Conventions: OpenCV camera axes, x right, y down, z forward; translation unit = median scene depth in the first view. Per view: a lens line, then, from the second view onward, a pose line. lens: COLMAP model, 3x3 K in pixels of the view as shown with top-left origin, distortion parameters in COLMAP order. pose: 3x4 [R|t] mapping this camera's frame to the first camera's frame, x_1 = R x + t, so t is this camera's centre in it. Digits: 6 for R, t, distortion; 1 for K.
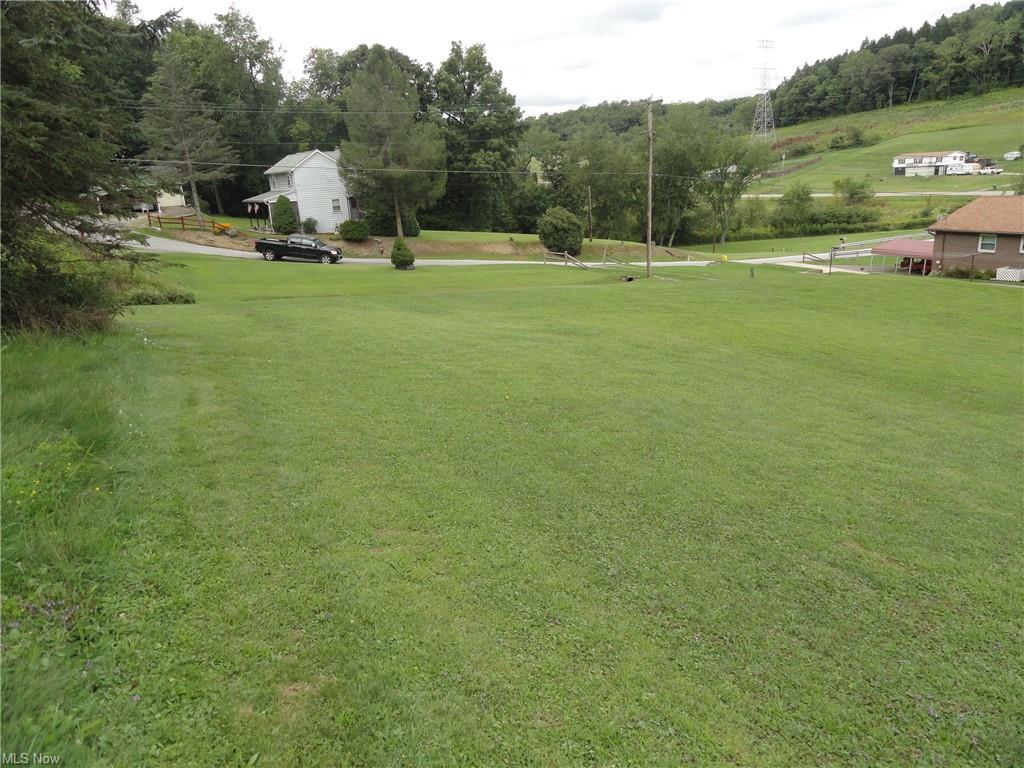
lens RADIAL K [[718.7, 0, 512.0], [0, 718.7, 384.0], [0, 0, 1]] dist [0.007375, 0.006521]
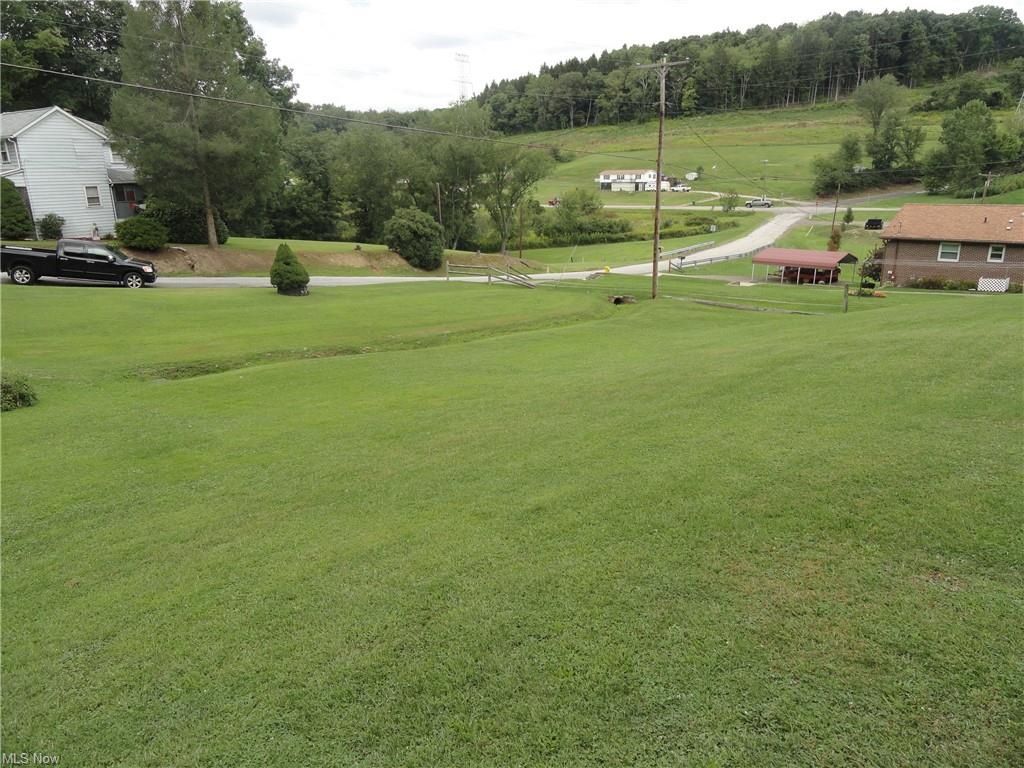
lens RADIAL K [[718.7, 0, 512.0], [0, 718.7, 384.0], [0, 0, 1]] dist [0.007375, 0.006521]
pose [[0.907124, -0.078267, 0.413522, -0.063478], [0.083366, 0.996503, 0.005730, -0.017461], [-0.412524, 0.029276, 0.910476, 0.087493]]
